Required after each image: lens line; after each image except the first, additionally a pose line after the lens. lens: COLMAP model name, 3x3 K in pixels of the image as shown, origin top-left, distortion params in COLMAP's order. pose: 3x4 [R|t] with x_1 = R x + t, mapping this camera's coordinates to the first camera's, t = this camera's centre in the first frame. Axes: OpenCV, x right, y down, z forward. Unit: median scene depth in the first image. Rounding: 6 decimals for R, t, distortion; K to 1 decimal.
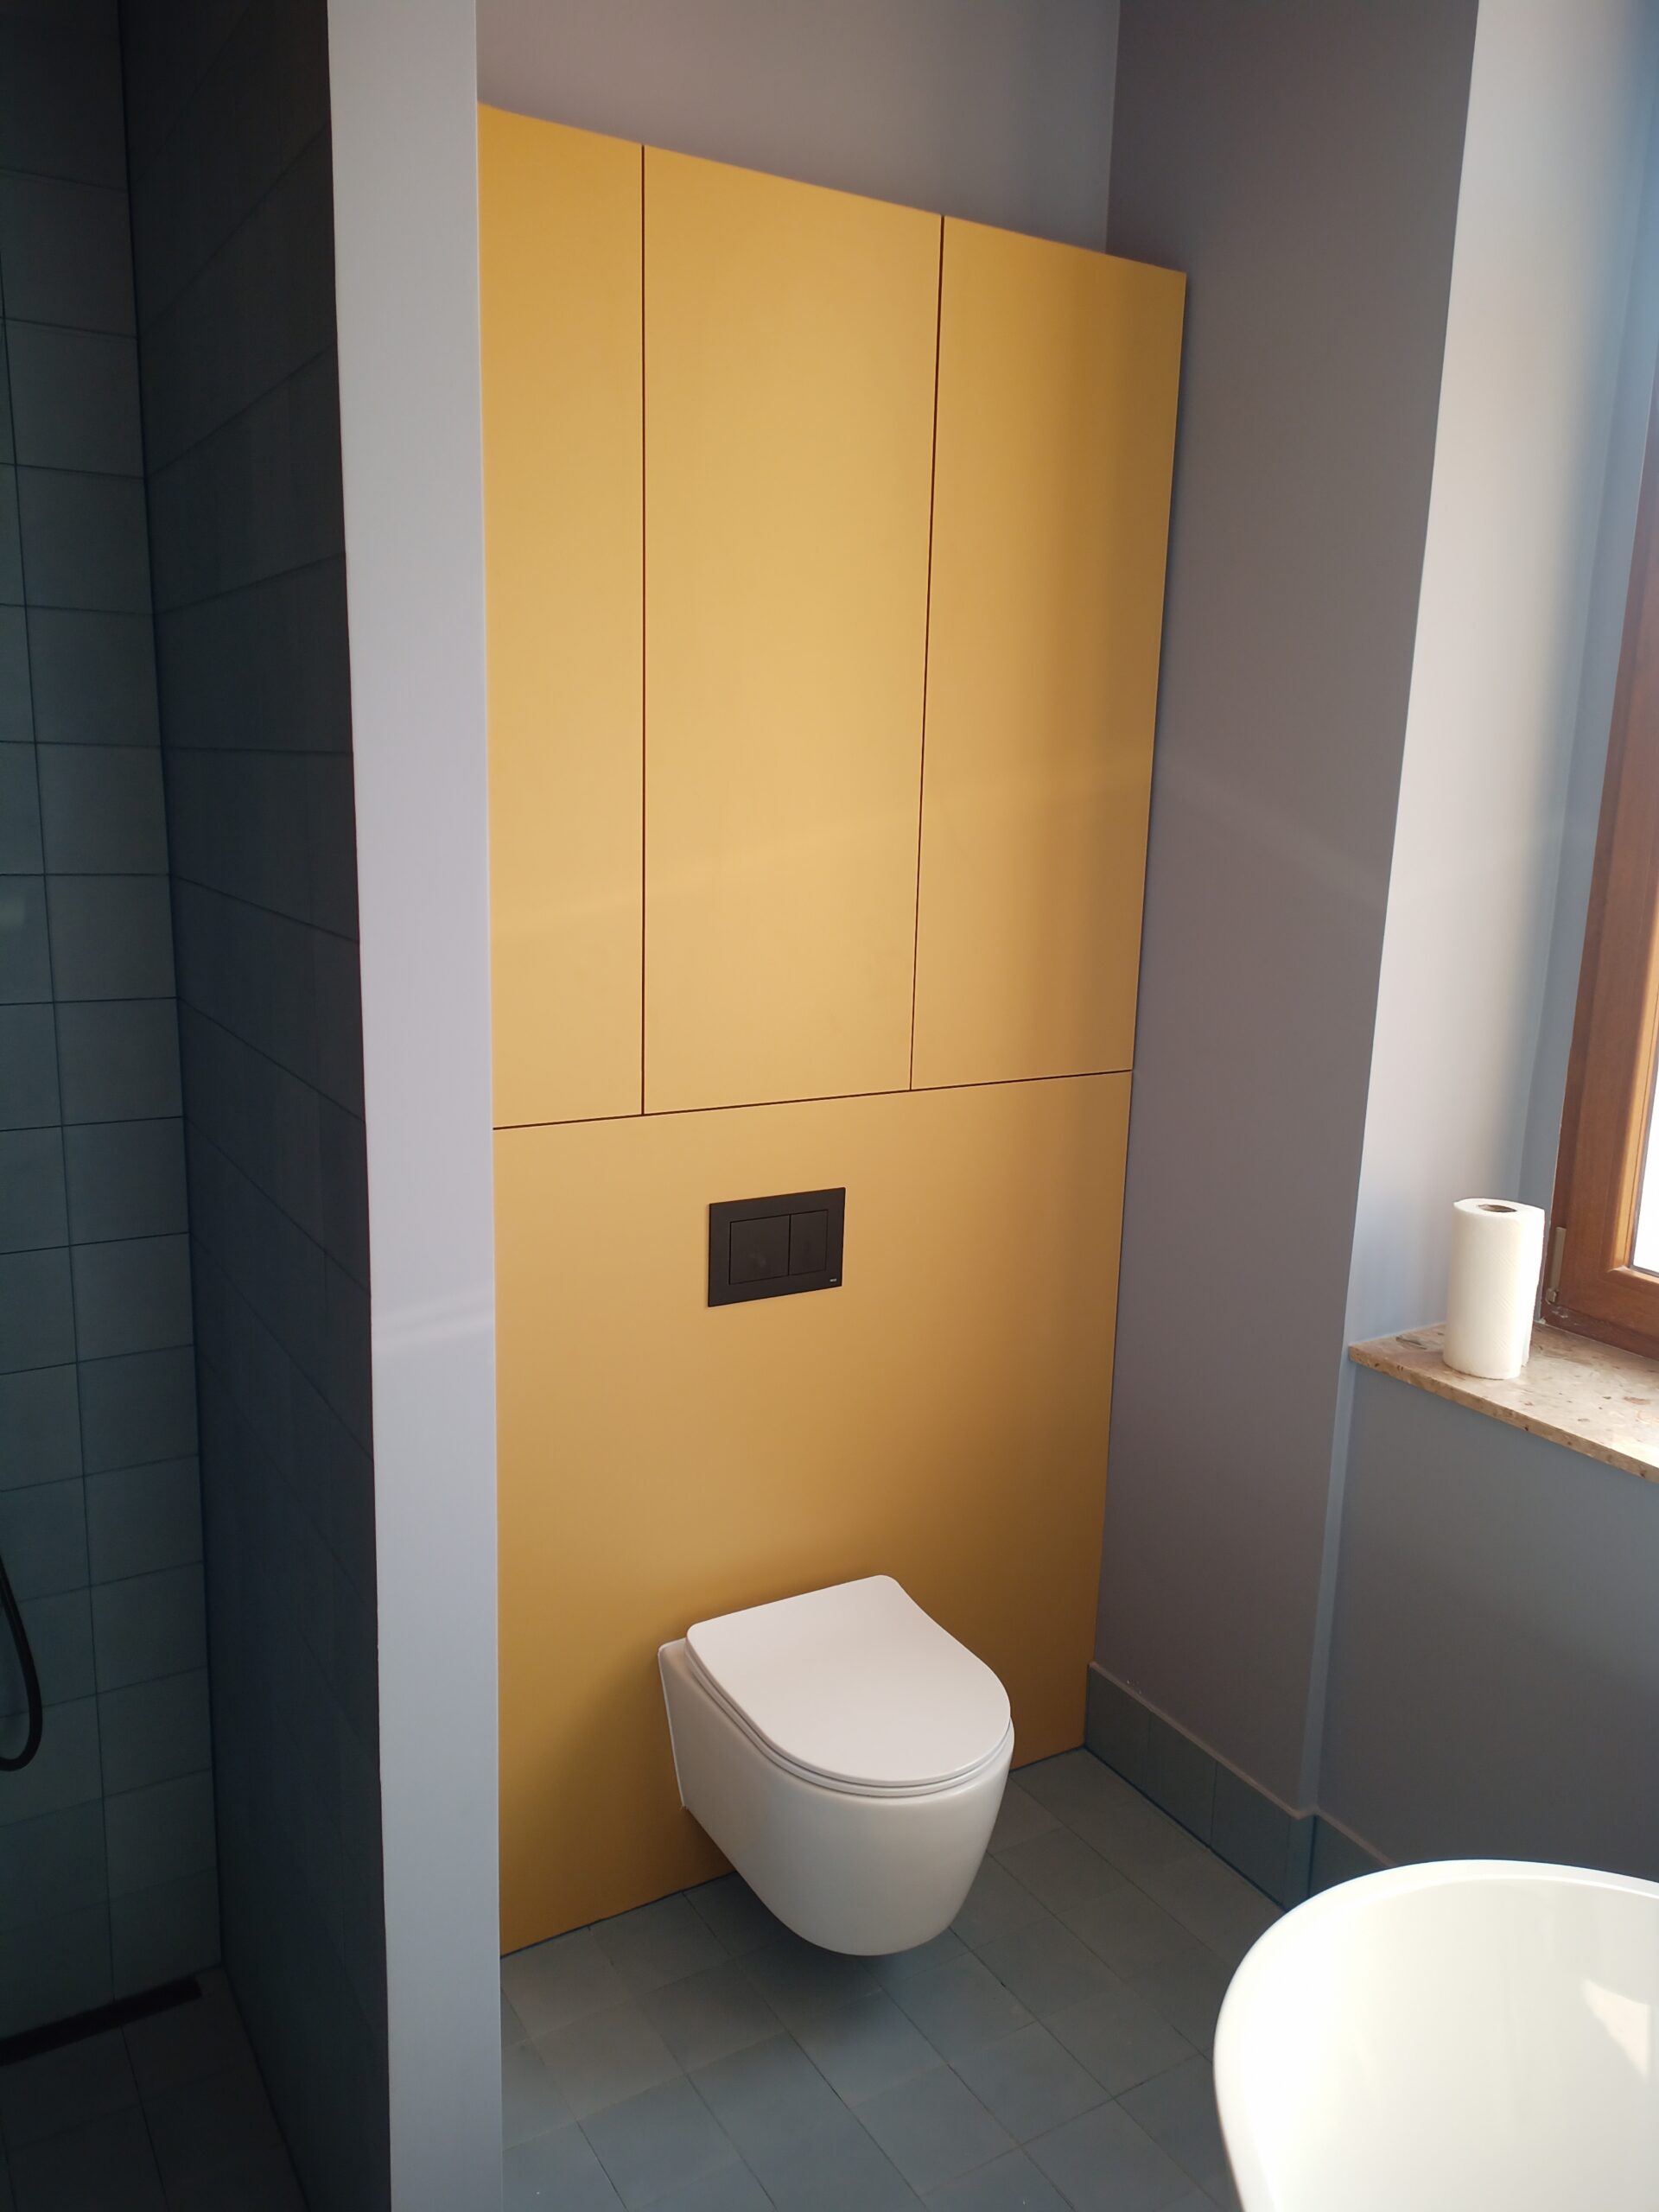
lens RADIAL K [[1656.2, 0, 831.4], [0, 1656.2, 1041.4], [0, 0, 1]] dist [0.032725, 0.000001]
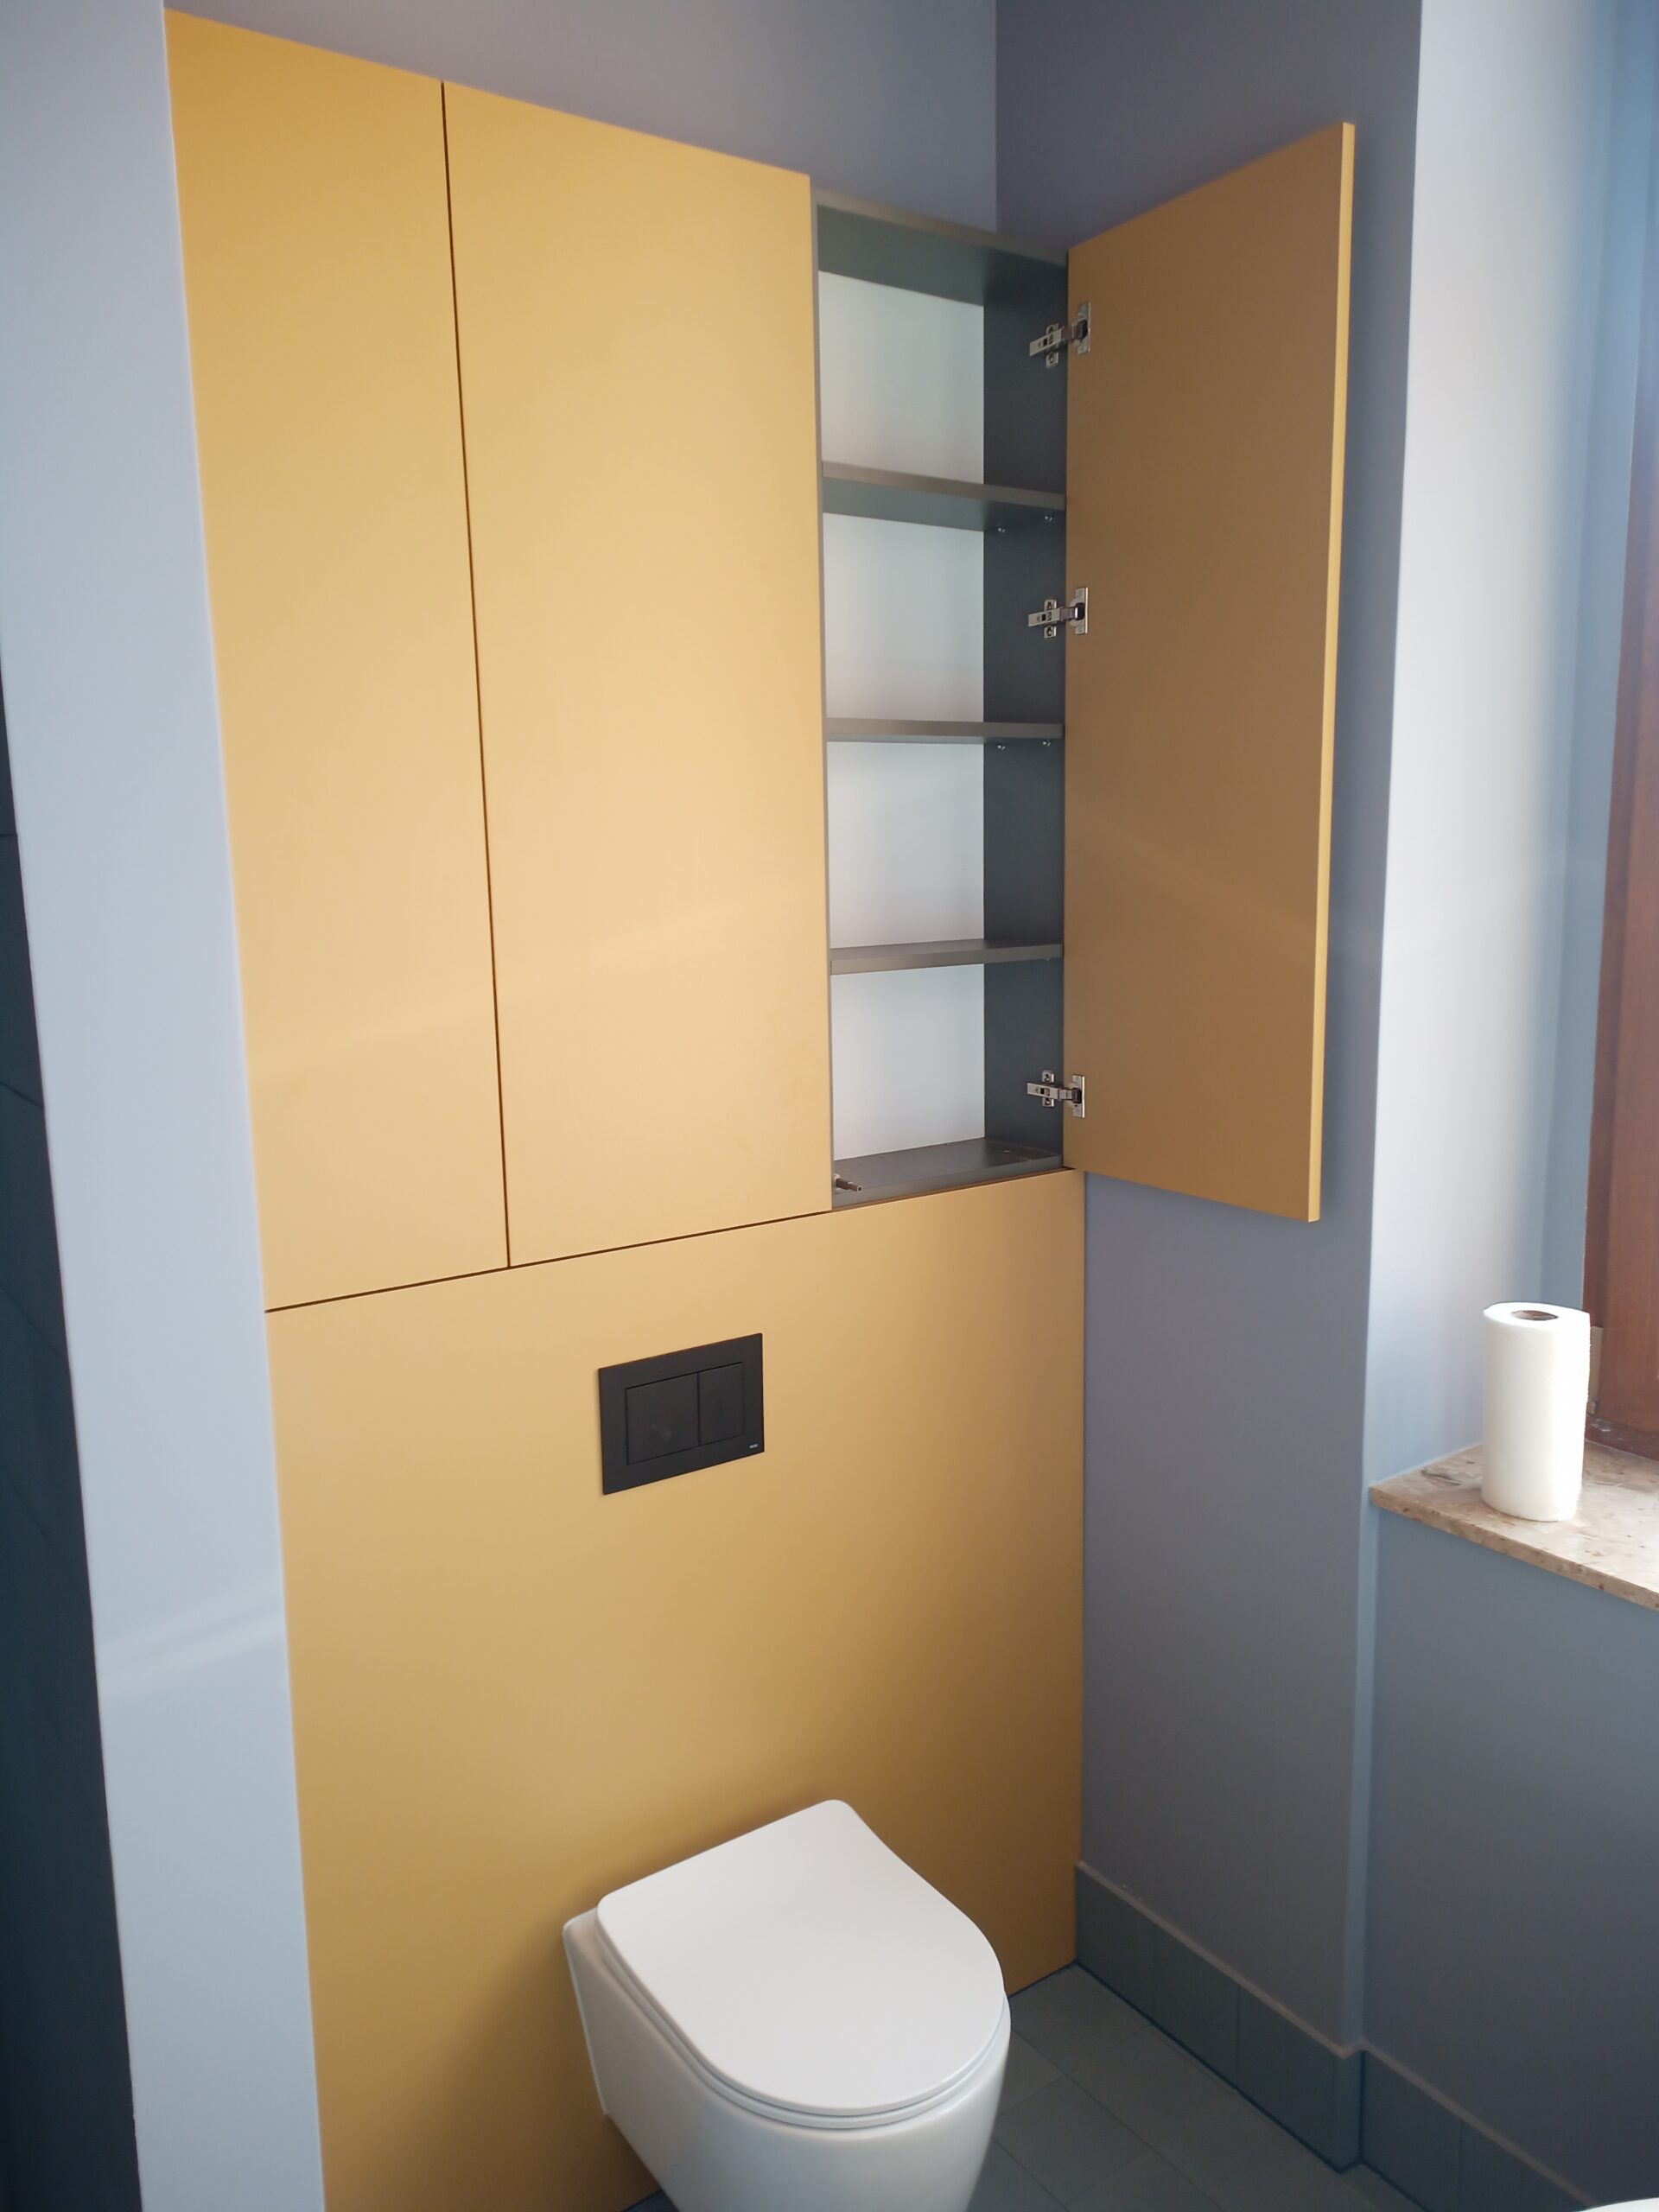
lens RADIAL K [[1639.5, 0, 829.5], [0, 1639.5, 1106.0], [0, 0, 1]] dist [0.069851, -0.073659]
pose [[0.996618, -0.055433, 0.060661, -0.001705], [0.055493, 0.998459, 0.000696, -0.025879], [-0.060606, 0.002673, 0.998158, 0.180687]]
